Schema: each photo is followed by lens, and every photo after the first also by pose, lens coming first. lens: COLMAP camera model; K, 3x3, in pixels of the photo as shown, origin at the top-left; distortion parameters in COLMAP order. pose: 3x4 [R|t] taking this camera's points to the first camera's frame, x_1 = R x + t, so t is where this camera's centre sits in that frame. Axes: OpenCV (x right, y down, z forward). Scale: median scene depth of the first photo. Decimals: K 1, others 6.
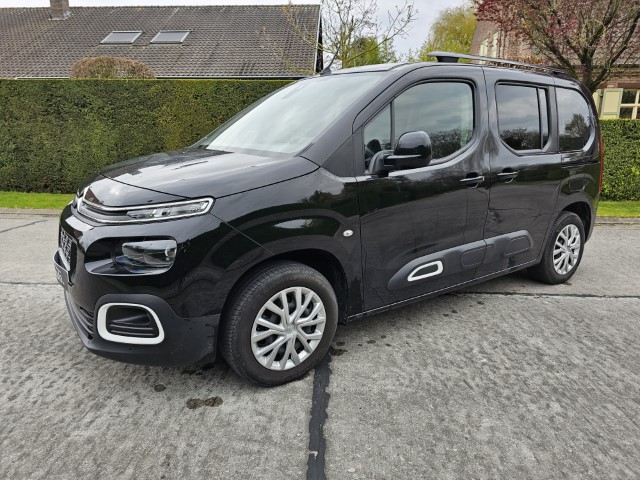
lens RADIAL K [[425.1, 0, 321.9], [0, 425.1, 233.2], [0, 0, 1]] dist [0.012716, 0.000799]
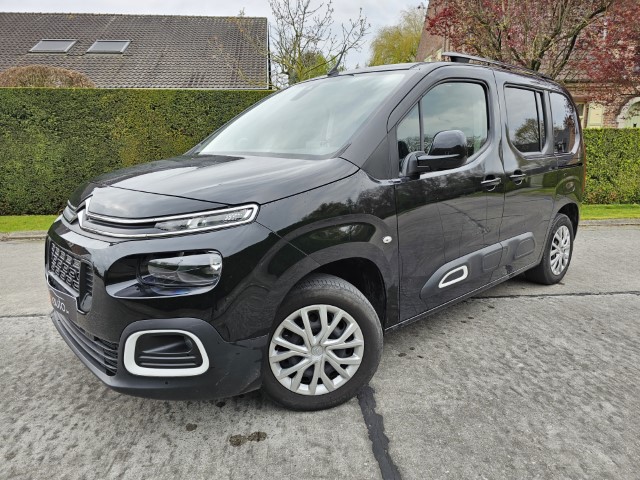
lens RADIAL K [[428.6, 0, 326.6], [0, 428.6, 239.2], [0, 0, 1]] dist [0.016206, -0.004420]
pose [[0.990703, -0.041362, 0.129605, -0.183659], [0.044098, 0.998859, -0.018308, 0.009888], [-0.128700, 0.023853, 0.991397, 0.079153]]
